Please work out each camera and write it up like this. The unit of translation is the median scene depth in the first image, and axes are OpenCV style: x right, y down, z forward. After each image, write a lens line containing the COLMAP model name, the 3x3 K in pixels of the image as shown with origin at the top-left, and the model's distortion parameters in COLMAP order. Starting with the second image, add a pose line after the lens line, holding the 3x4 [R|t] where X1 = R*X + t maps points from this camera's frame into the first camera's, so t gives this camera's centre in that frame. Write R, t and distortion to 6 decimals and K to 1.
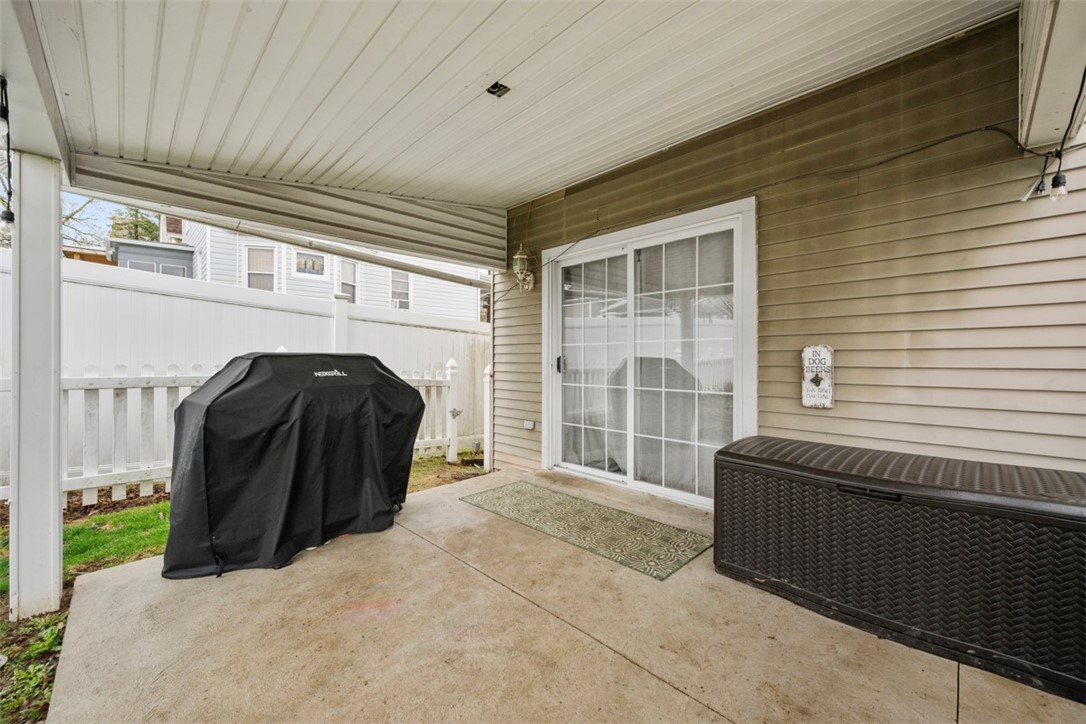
lens RADIAL K [[427.0, 0, 546.3], [0, 427.0, 360.4], [0, 0, 1]] dist [-0.001448, -0.000268]
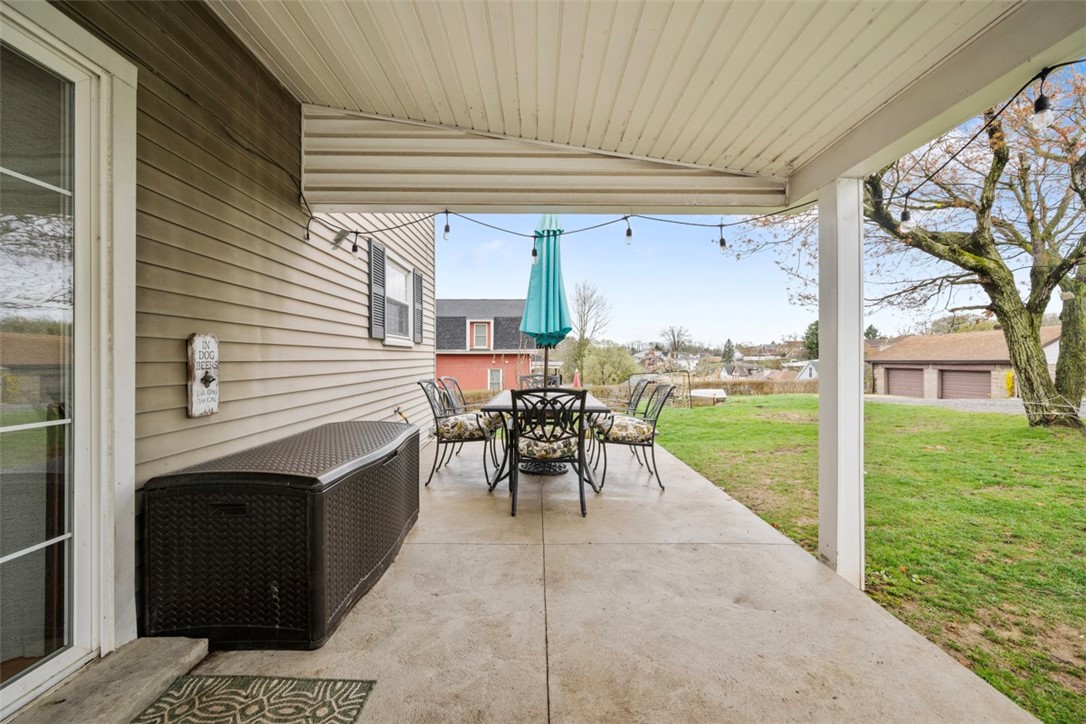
lens RADIAL K [[427.0, 0, 540.4], [0, 427.0, 359.2], [0, 0, 1]] dist [-0.001448, -0.000268]
pose [[-0.714188, -0.005033, 0.699936, -0.301135], [-0.002681, 0.999986, 0.004455, 0.004338], [-0.699949, 0.001305, -0.714192, 1.022264]]
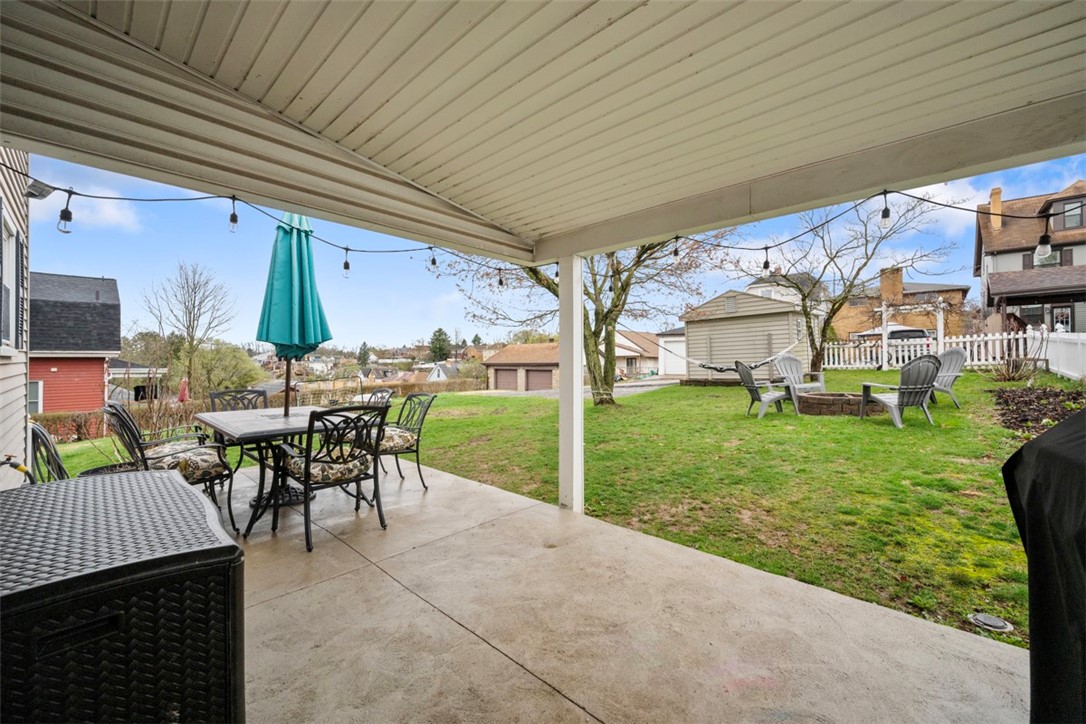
lens RADIAL K [[427.0, 0, 546.2], [0, 427.0, 360.0], [0, 0, 1]] dist [-0.001448, -0.000268]
pose [[-0.998937, -0.001398, -0.046072, 0.012081], [-0.001329, 0.999998, -0.001531, -0.029706], [0.046074, -0.001468, -0.998937, 1.298478]]
